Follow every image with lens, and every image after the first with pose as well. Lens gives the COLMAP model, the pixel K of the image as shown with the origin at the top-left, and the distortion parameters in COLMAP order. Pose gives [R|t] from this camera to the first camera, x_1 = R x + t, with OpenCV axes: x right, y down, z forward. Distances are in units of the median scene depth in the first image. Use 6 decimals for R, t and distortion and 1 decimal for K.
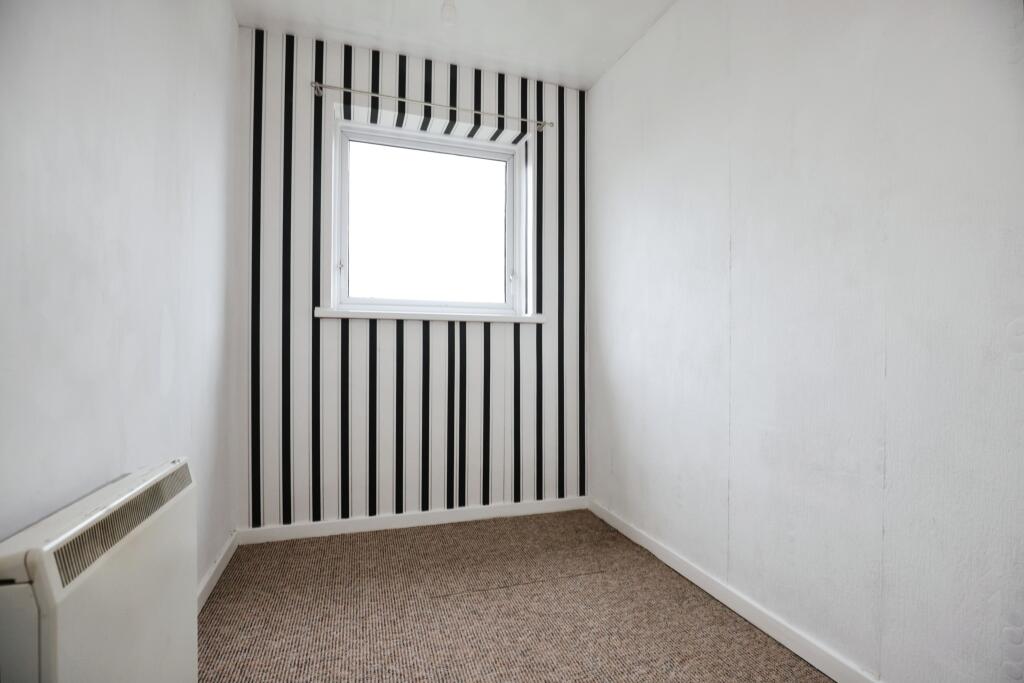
lens RADIAL K [[479.5, 0, 512.0], [0, 479.5, 341.5], [0, 0, 1]] dist [-0.035908, 0.008293]
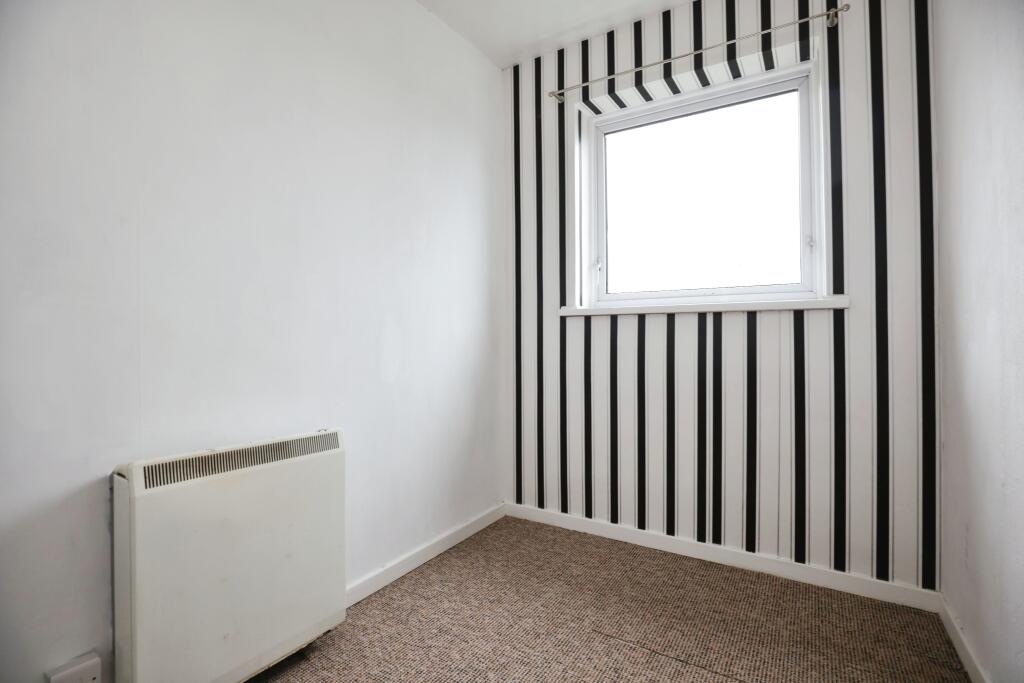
lens RADIAL K [[476.6, 0, 510.3], [0, 476.6, 337.0], [0, 0, 1]] dist [-0.039710, 0.008625]
pose [[0.627064, -0.012876, -0.778862, 0.304748], [0.013469, 0.999893, -0.005686, -0.000729], [0.778852, -0.006925, 0.627170, 0.246510]]
